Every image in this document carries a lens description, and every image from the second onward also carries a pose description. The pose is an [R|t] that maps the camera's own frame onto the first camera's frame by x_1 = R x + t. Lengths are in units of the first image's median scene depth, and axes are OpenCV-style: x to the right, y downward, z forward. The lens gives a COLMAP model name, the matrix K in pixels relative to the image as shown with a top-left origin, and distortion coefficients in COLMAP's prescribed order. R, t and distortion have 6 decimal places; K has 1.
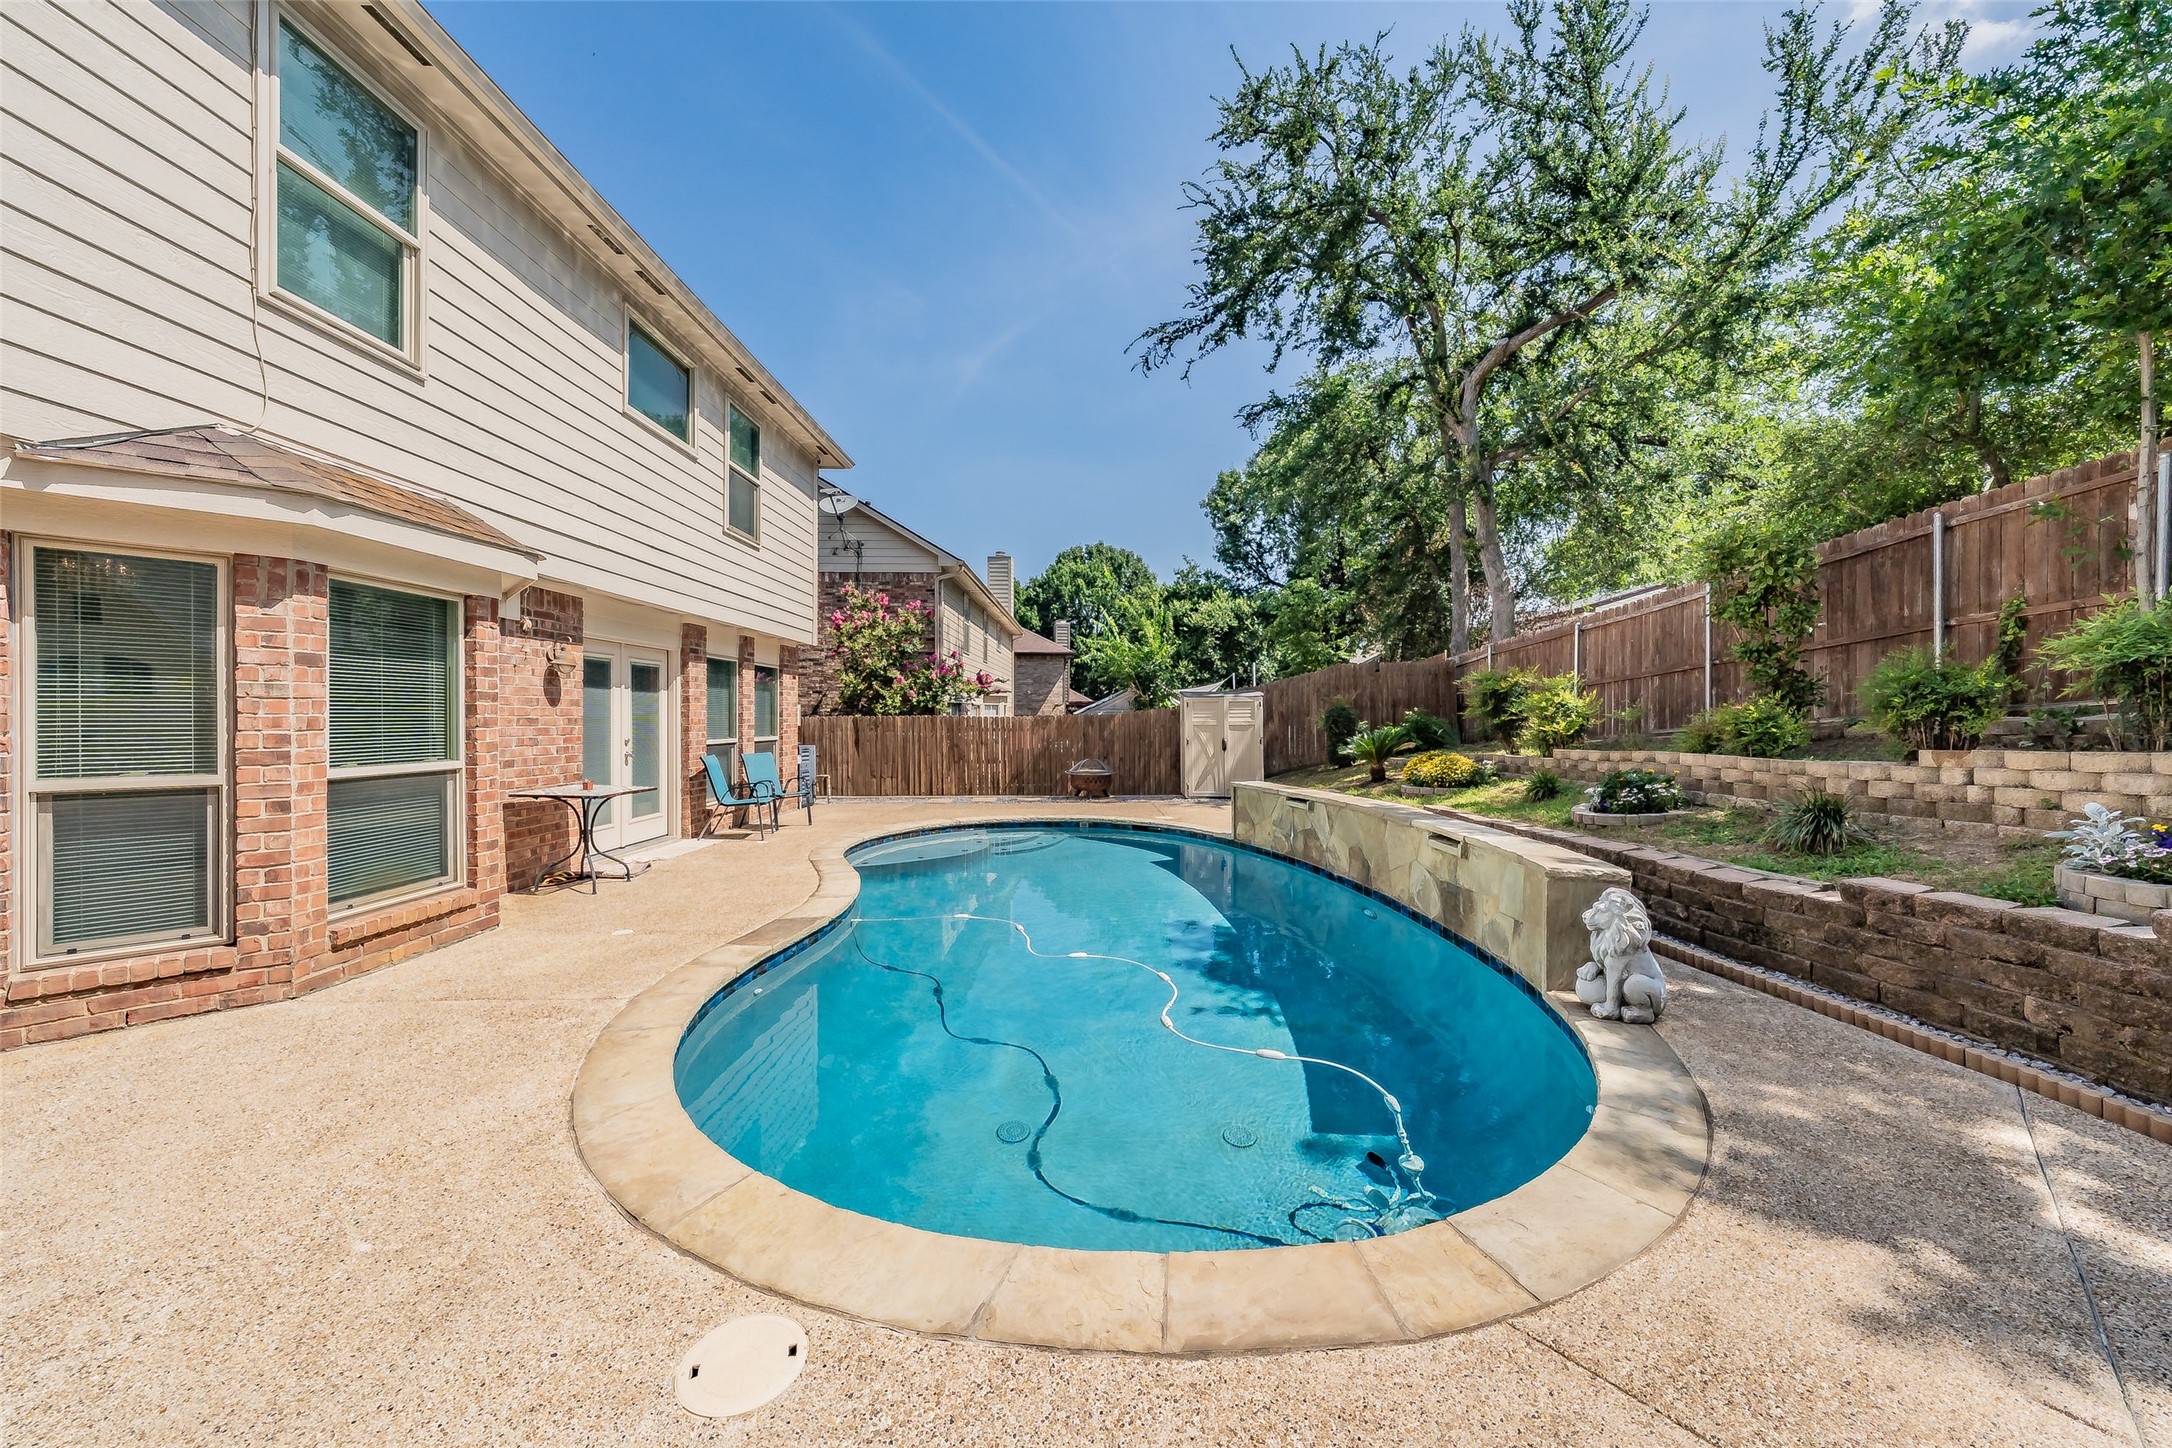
lens RADIAL K [[759.0, 0, 1096.6], [0, 759.0, 722.9], [0, 0, 1]] dist [-0.001200, 0.000087]
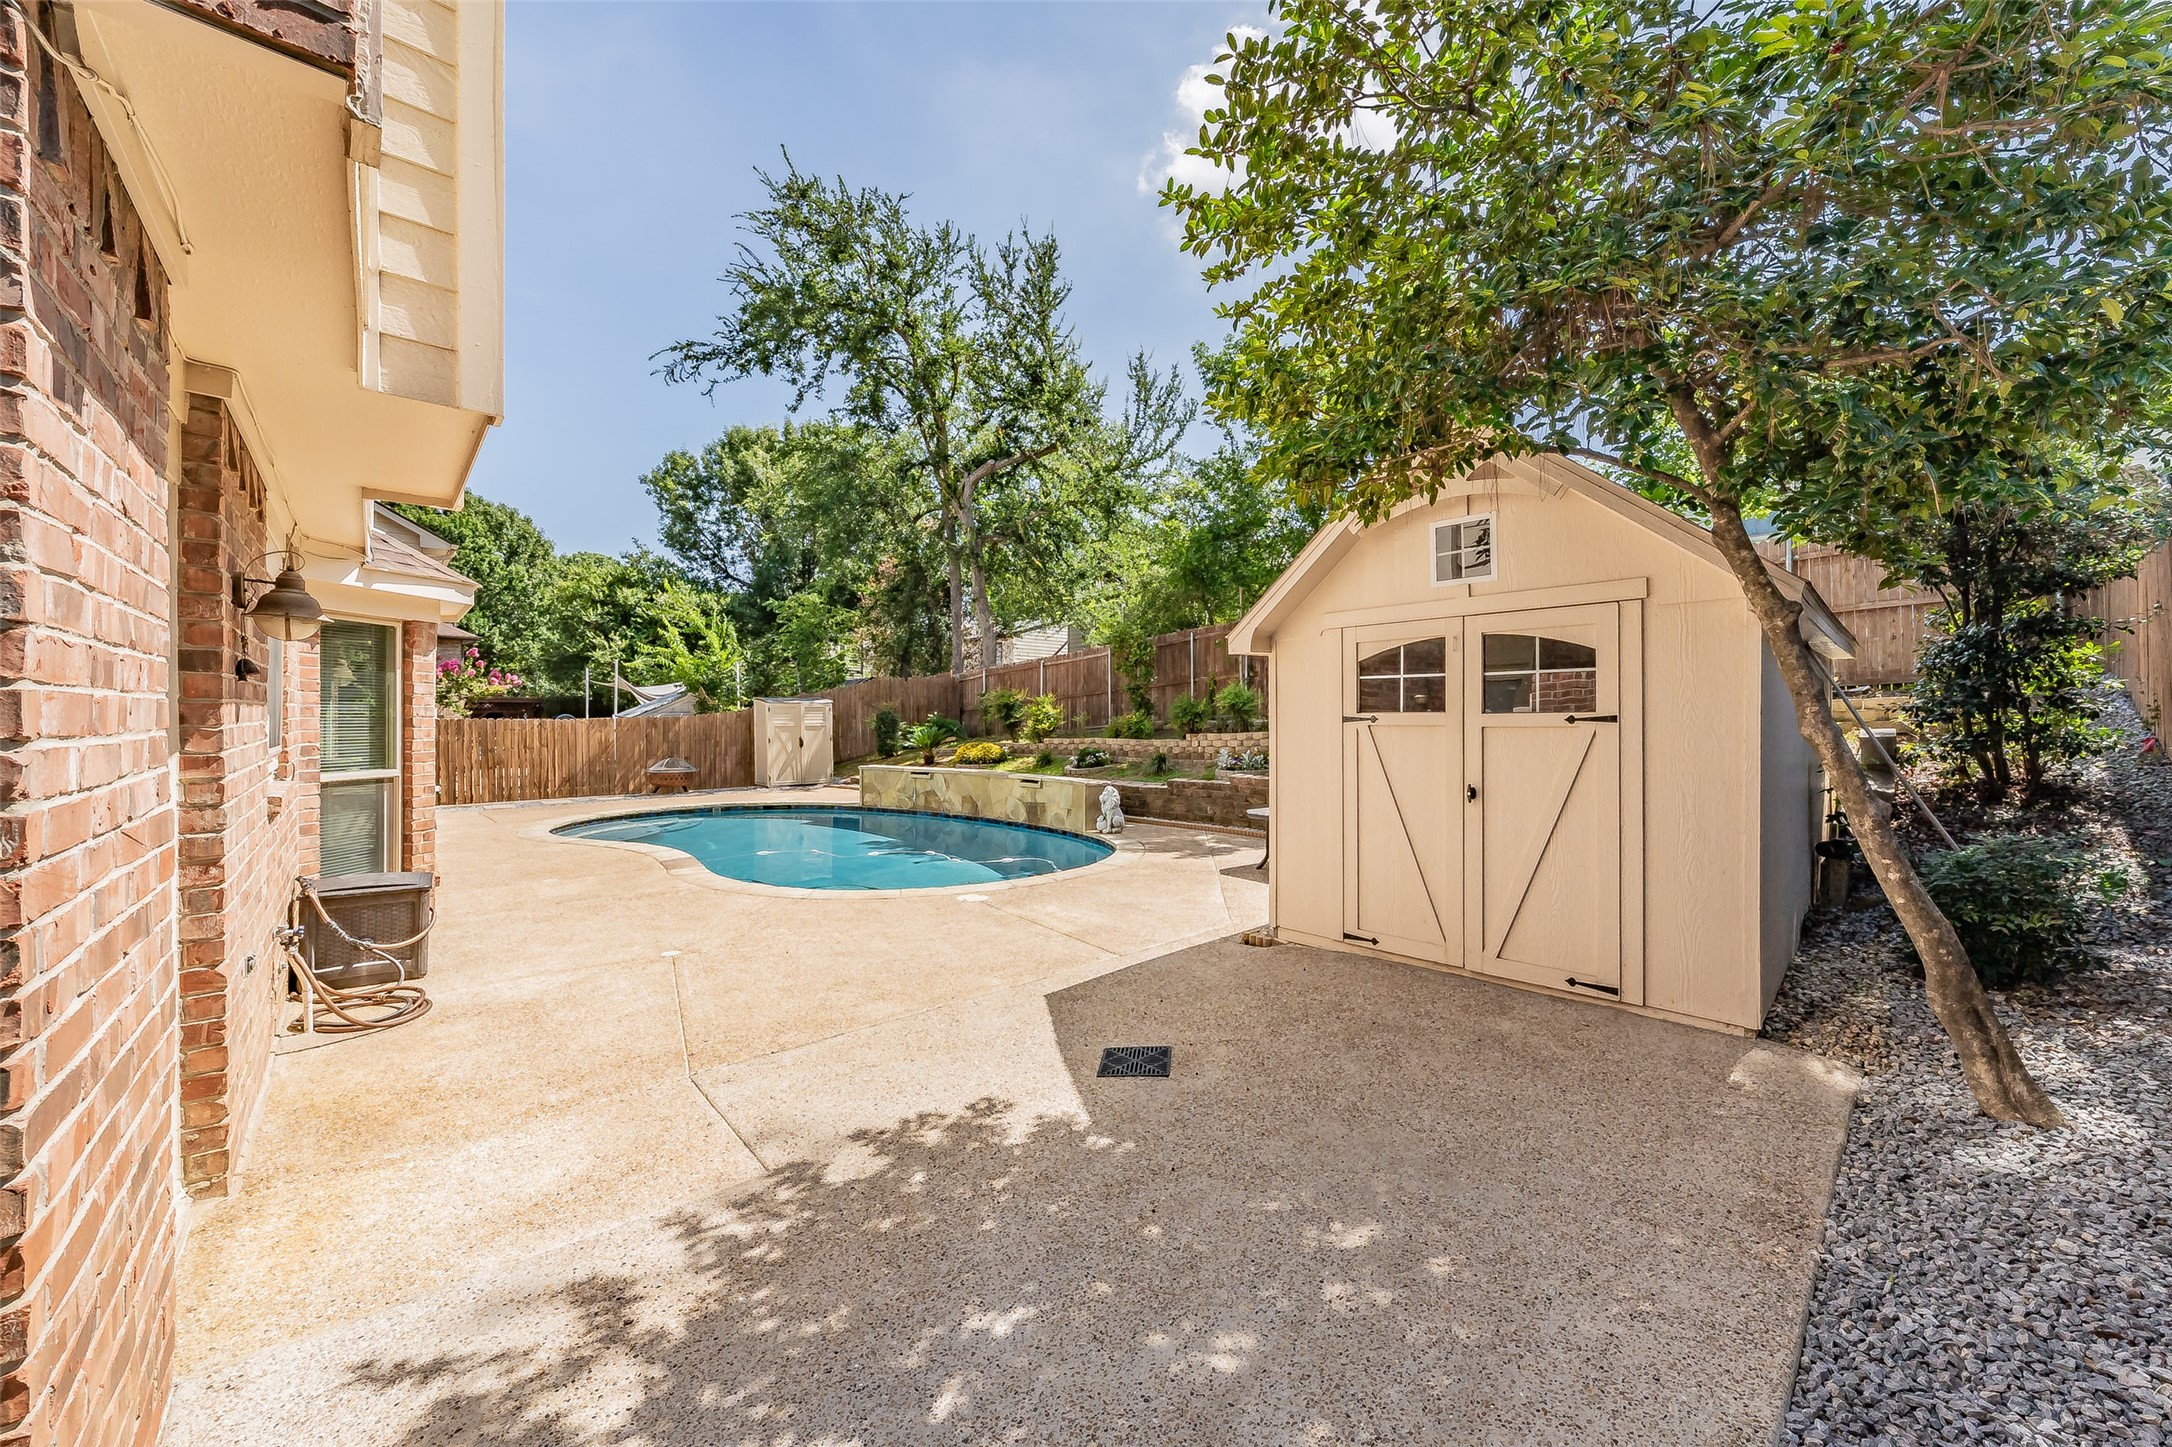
lens RADIAL K [[810.7, 0, 1091.4], [0, 810.7, 717.1], [0, 0, 1]] dist [-0.000189, -0.000007]
pose [[0.760603, -0.002405, 0.649213, -0.342962], [0.005018, 0.999985, -0.002174, -0.006601], [-0.649198, 0.004911, 0.760604, -0.320696]]
